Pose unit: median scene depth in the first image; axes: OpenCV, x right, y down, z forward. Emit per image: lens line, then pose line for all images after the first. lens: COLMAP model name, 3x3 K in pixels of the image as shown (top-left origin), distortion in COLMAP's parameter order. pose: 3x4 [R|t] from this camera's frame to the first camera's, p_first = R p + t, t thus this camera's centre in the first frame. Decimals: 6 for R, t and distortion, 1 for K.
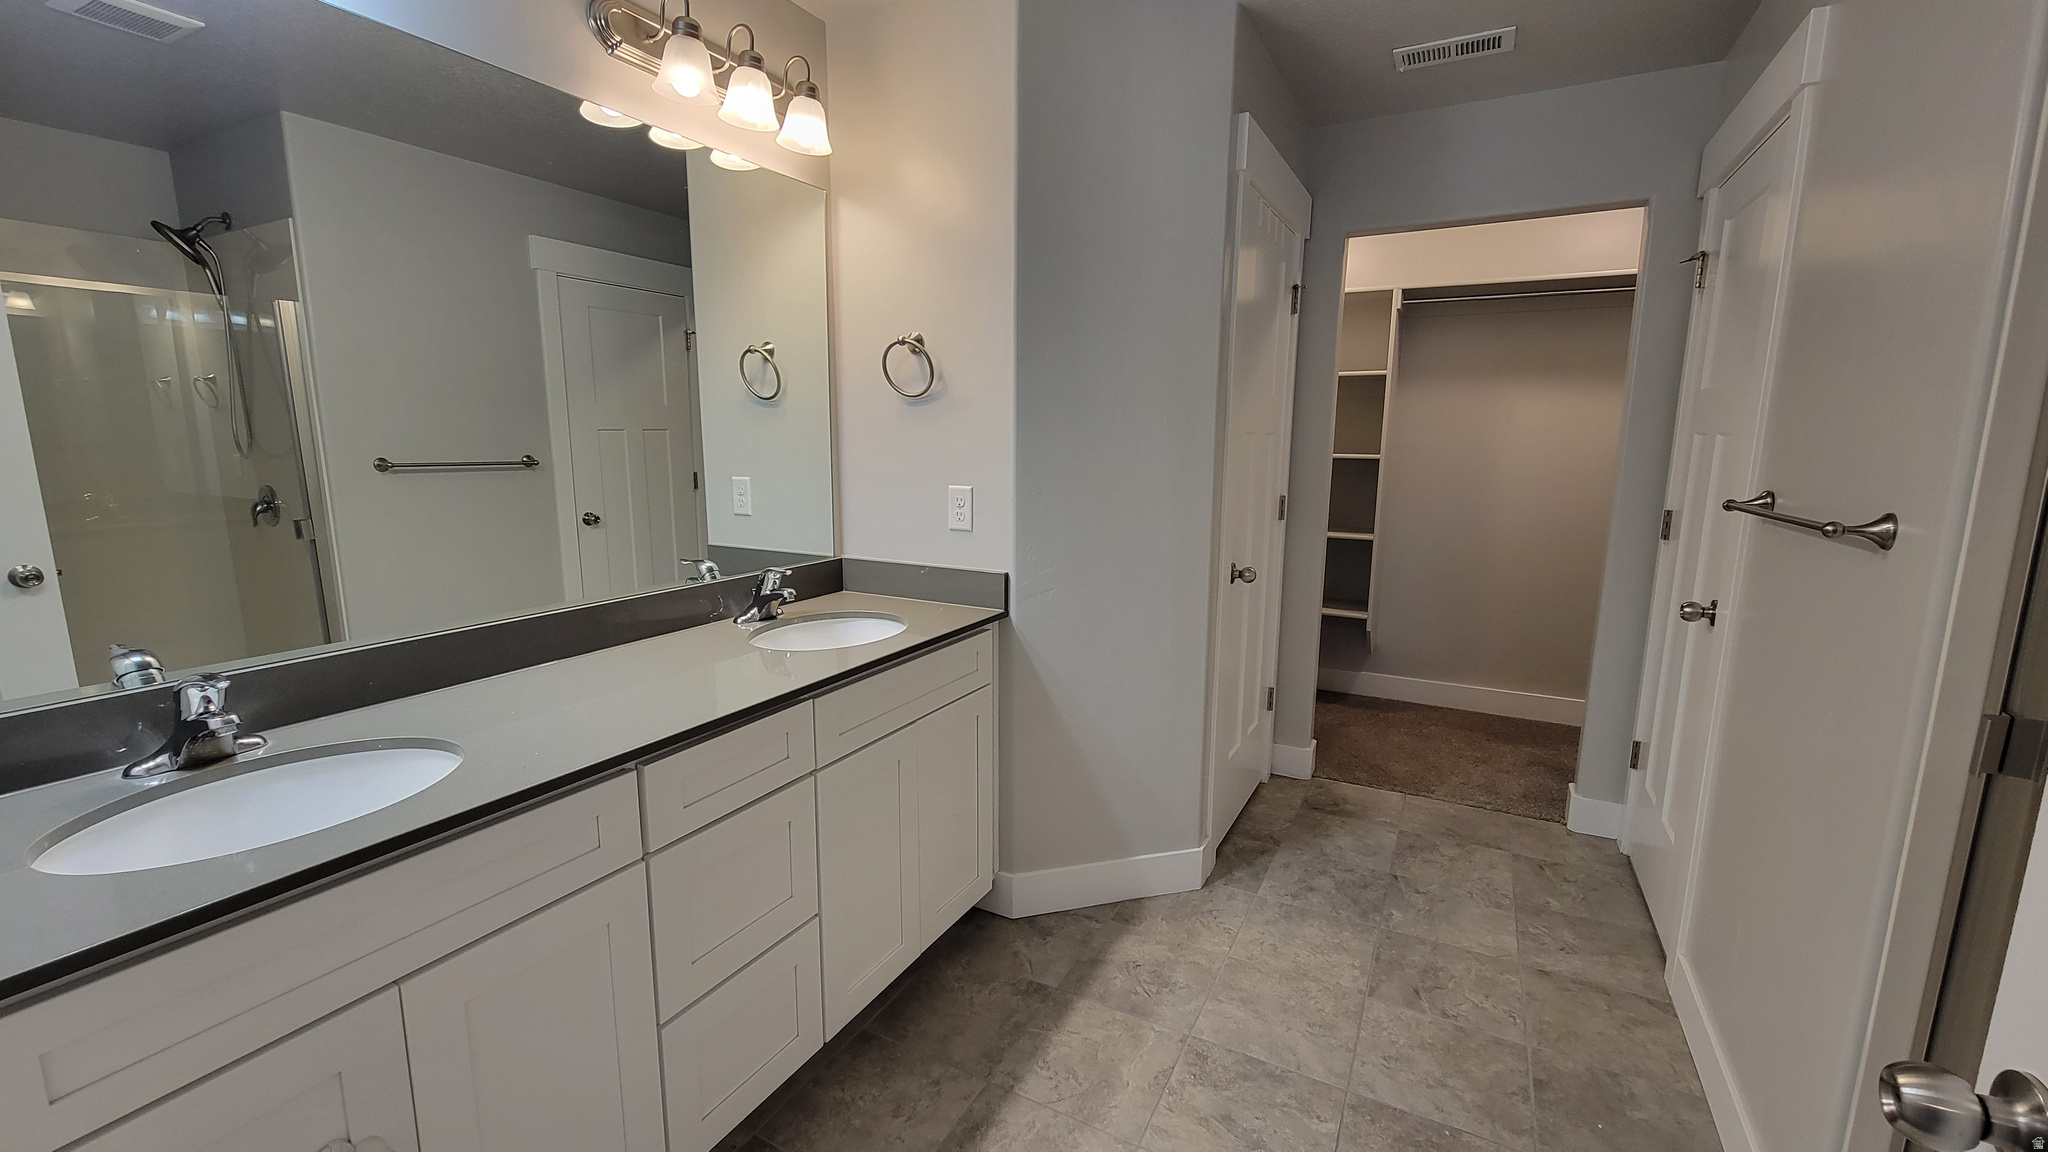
lens RADIAL K [[831.7, 0, 1022.4], [0, 831.7, 590.2], [0, 0, 1]] dist [0.002172, -0.001941]
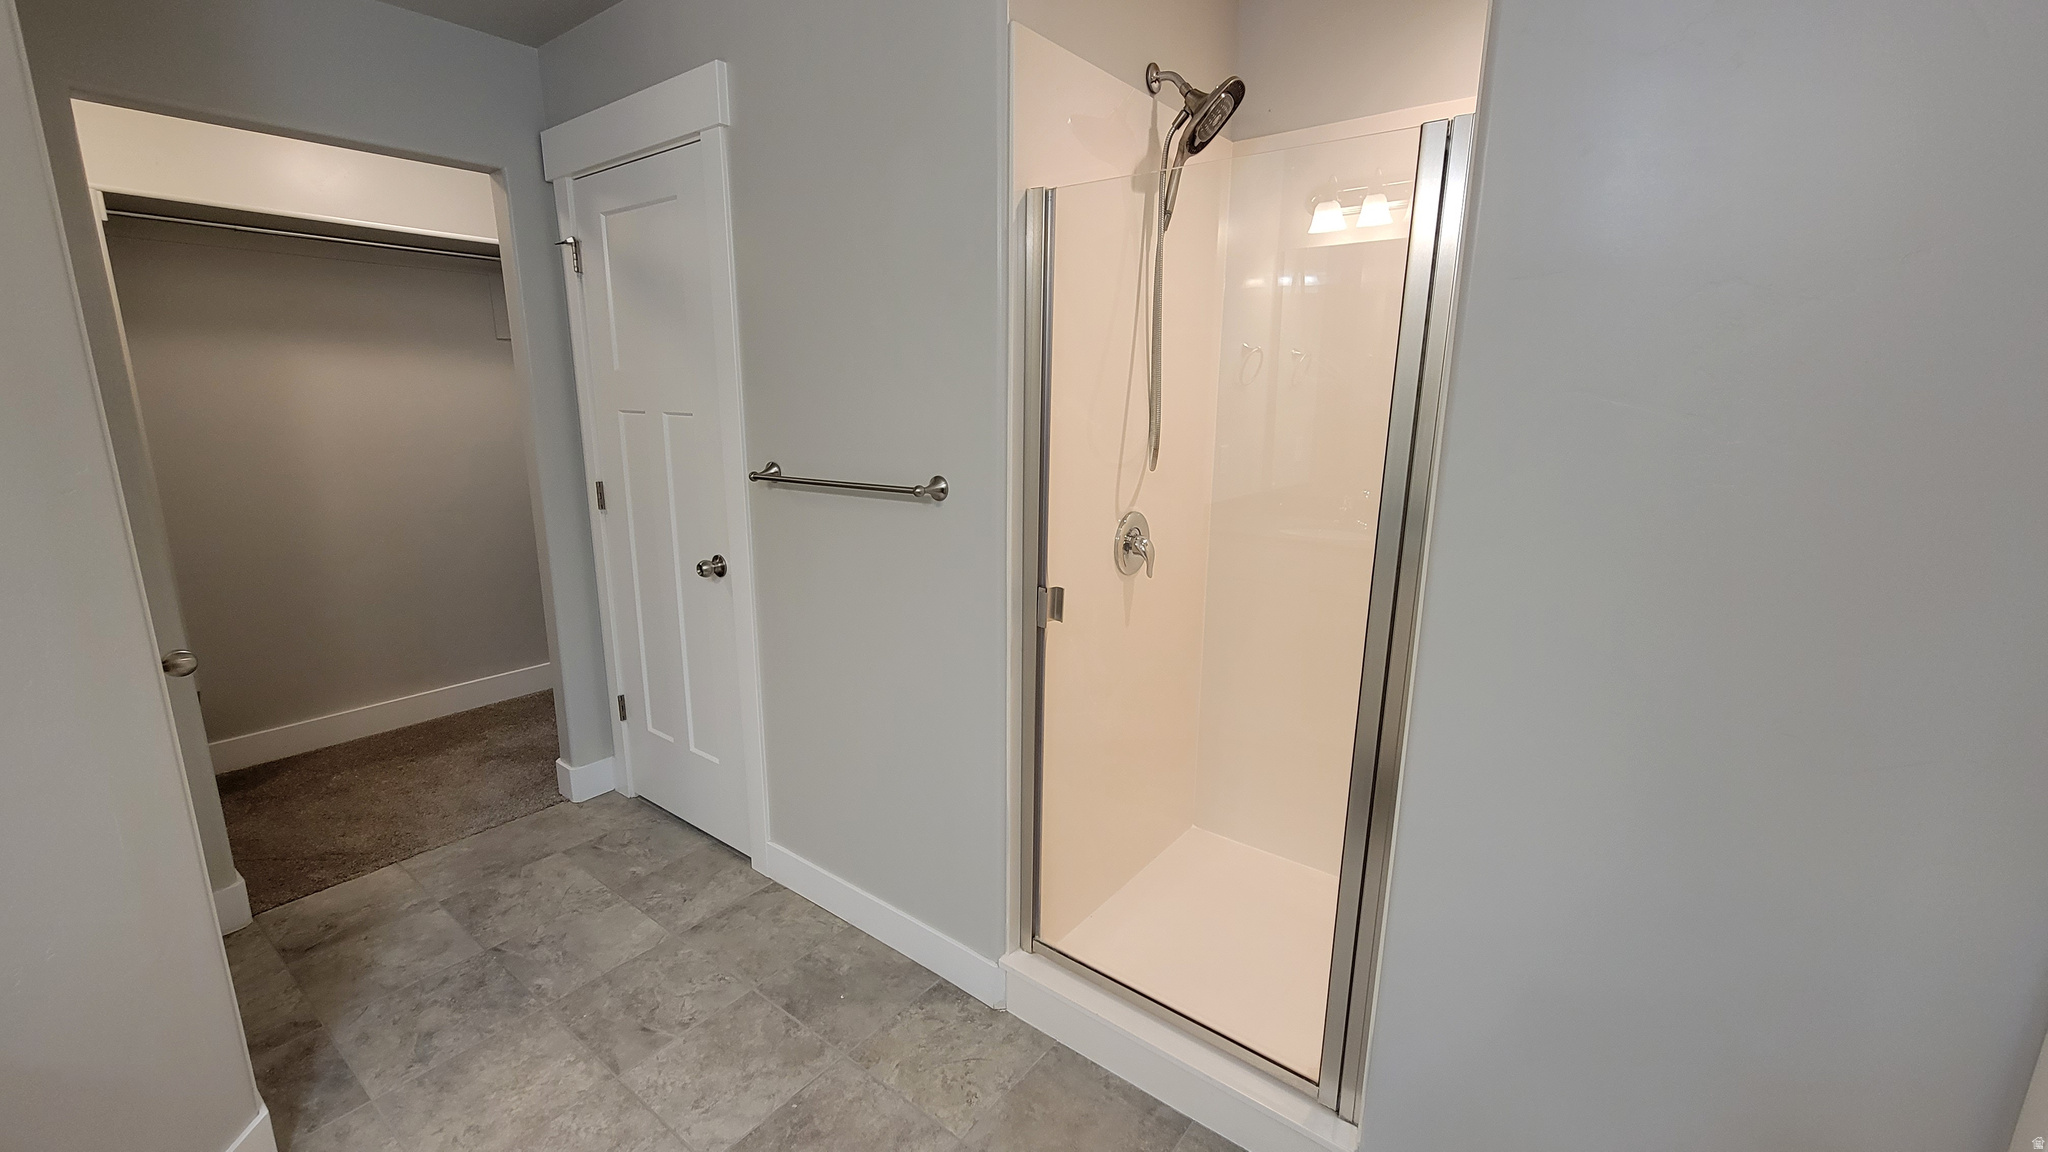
lens RADIAL K [[831.7, 0, 1006.3], [0, 831.7, 582.1], [0, 0, 1]] dist [0.002172, -0.001941]
pose [[0.166201, -0.224601, 0.960173, -0.220549], [0.179162, 0.964387, 0.194574, -0.097346], [-0.969679, 0.139688, 0.200522, 0.337346]]
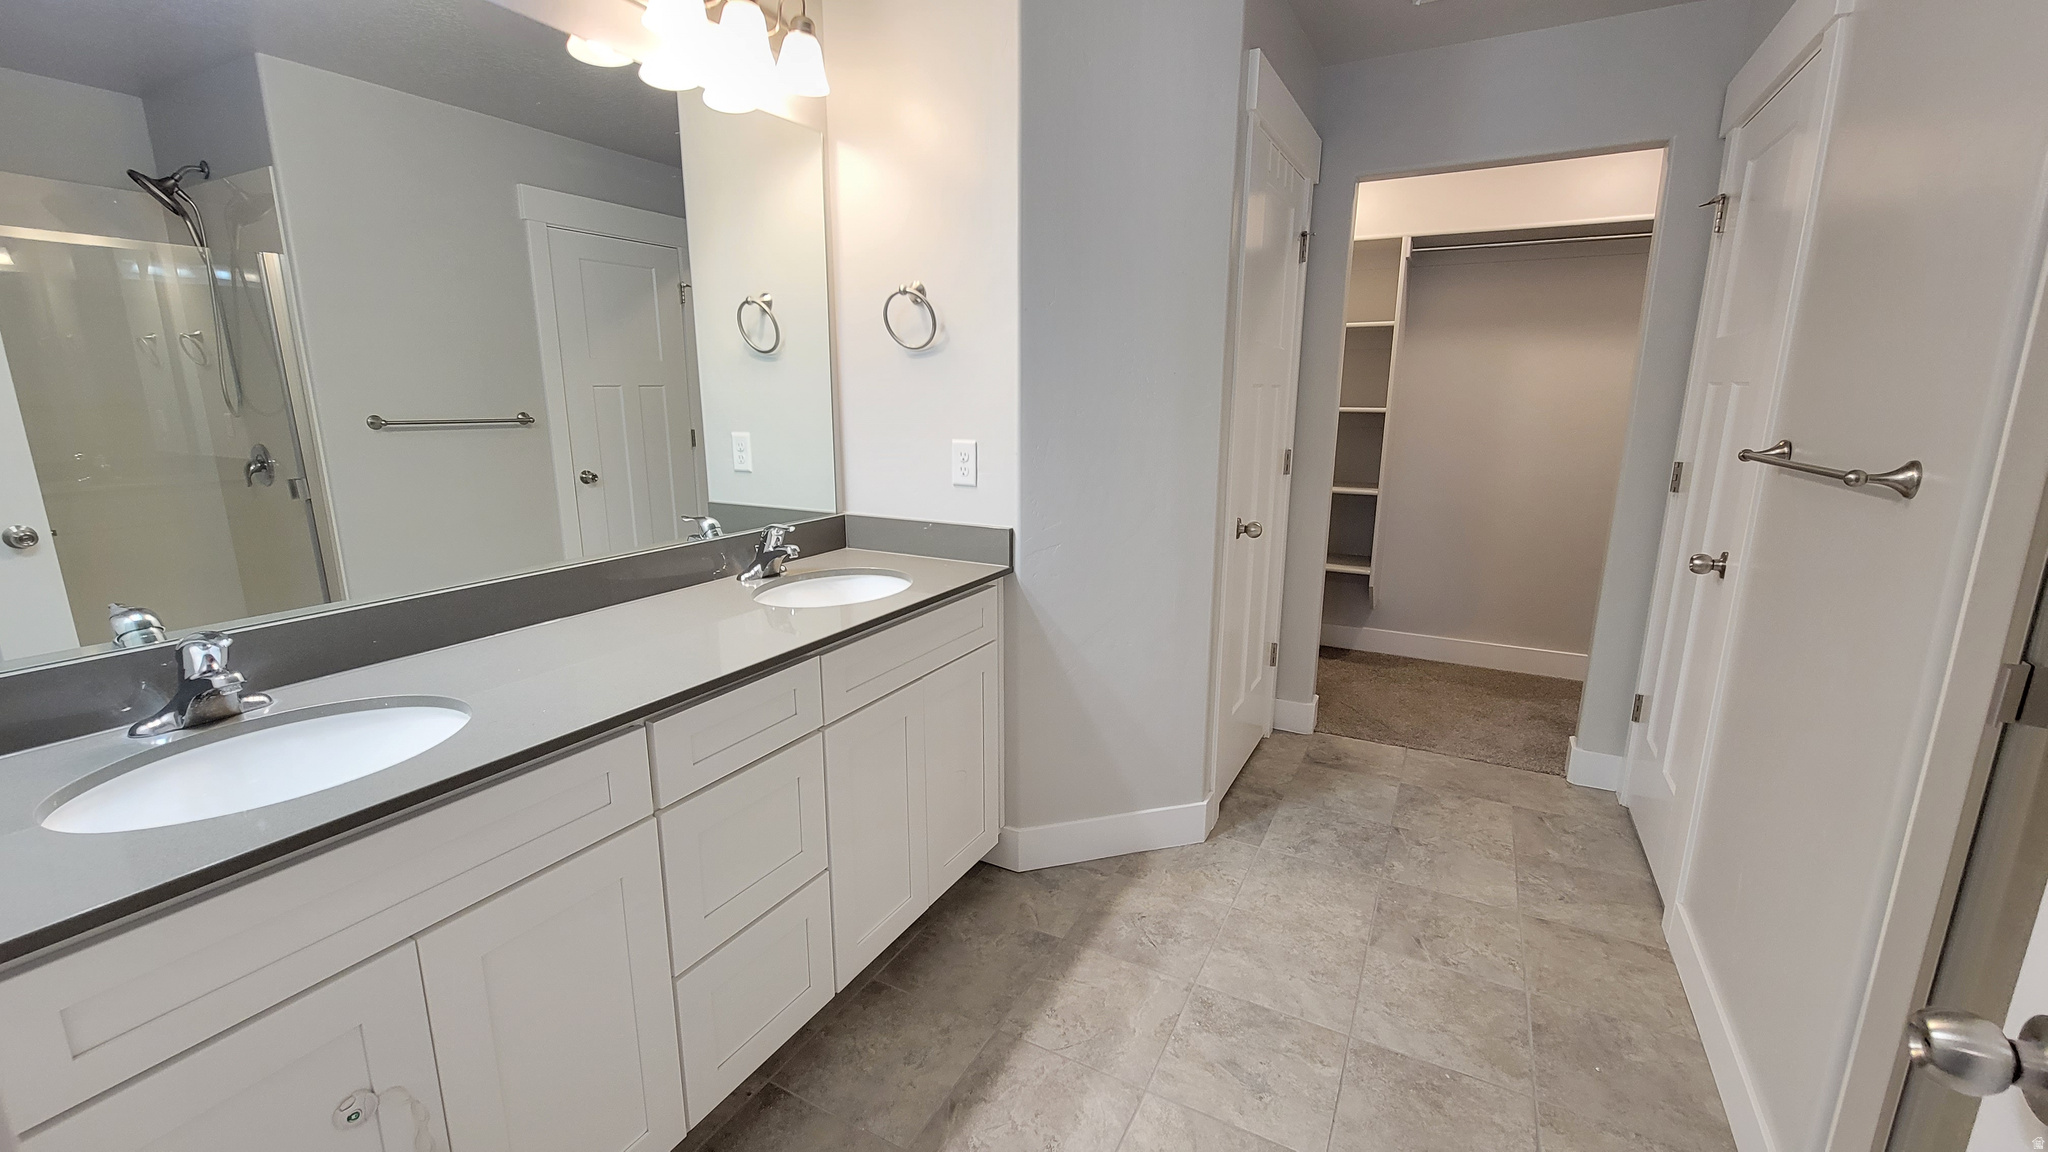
lens RADIAL K [[831.7, 0, 1021.2], [0, 831.7, 587.8], [0, 0, 1]] dist [0.002172, -0.001941]
pose [[0.999986, -0.005255, 0.000402, -0.007117], [0.005231, 0.998905, 0.046486, 0.003227], [-0.000645, -0.046483, 0.998919, 0.007099]]
